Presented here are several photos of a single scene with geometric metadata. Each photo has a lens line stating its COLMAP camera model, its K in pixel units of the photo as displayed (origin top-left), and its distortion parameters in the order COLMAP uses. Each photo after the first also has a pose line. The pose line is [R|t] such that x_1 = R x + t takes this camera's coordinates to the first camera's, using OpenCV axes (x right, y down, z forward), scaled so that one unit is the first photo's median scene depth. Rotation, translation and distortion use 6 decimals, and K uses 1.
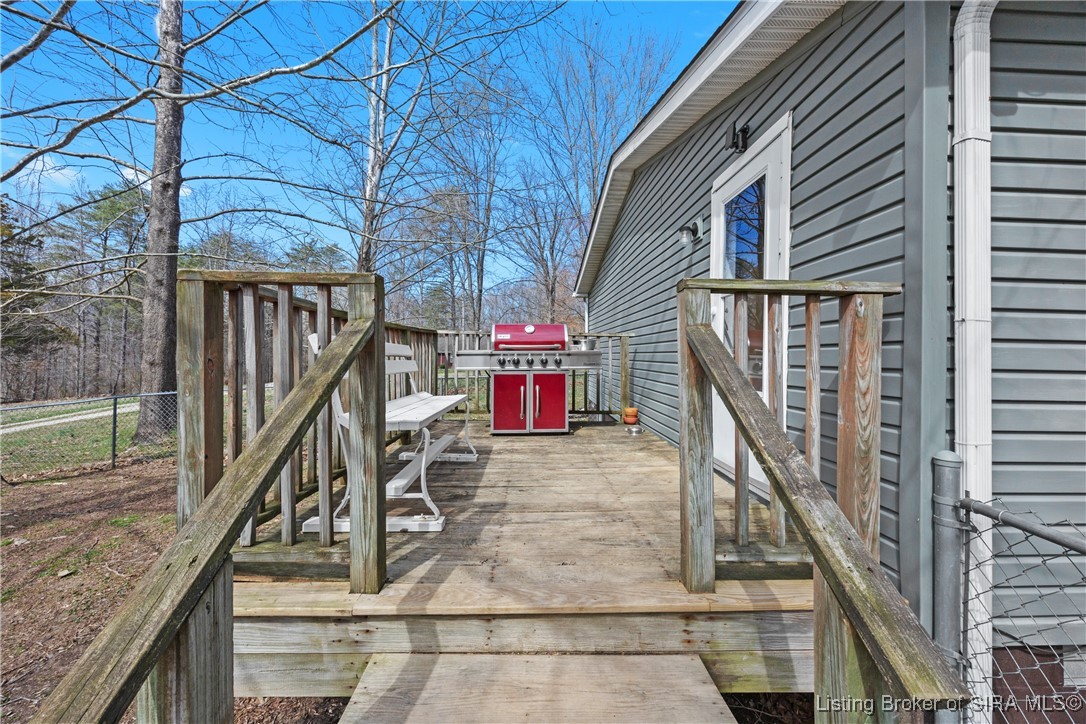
lens RADIAL K [[416.3, 0, 541.0], [0, 416.3, 357.8], [0, 0, 1]] dist [-0.002991, 0.000138]
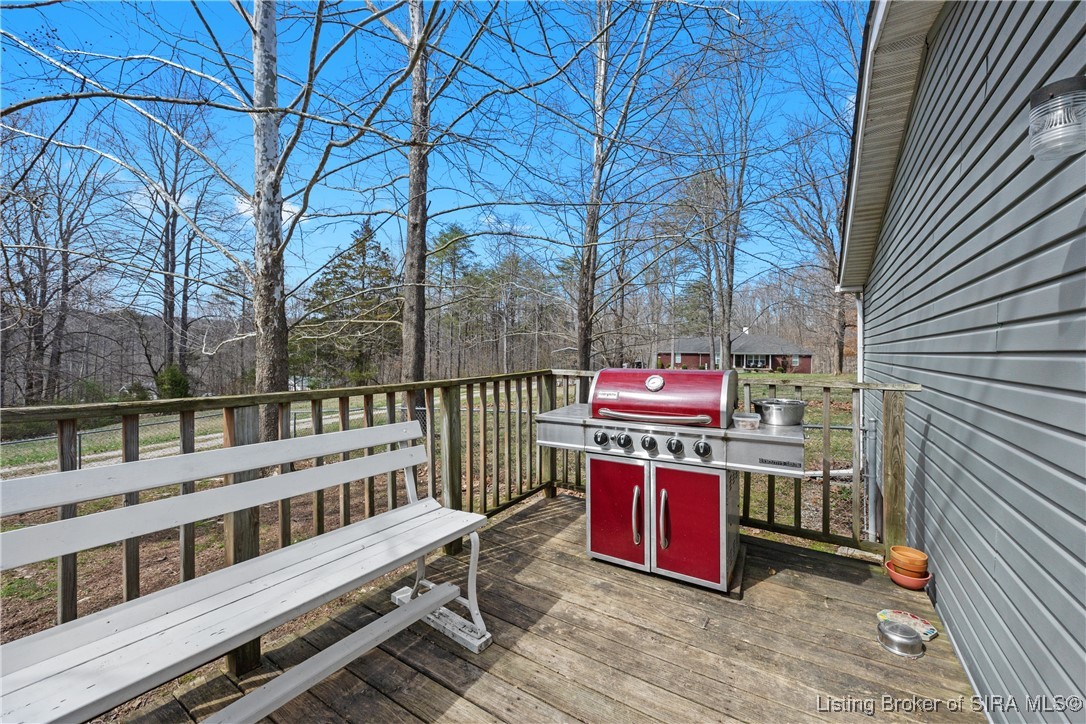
lens RADIAL K [[416.3, 0, 558.7], [0, 416.3, 349.3], [0, 0, 1]] dist [-0.002991, 0.000138]
pose [[0.827660, 0.000755, -0.561230, 0.157445], [-0.006130, 0.999952, -0.007696, -0.095597], [0.561197, 0.009810, 0.827624, 0.416135]]
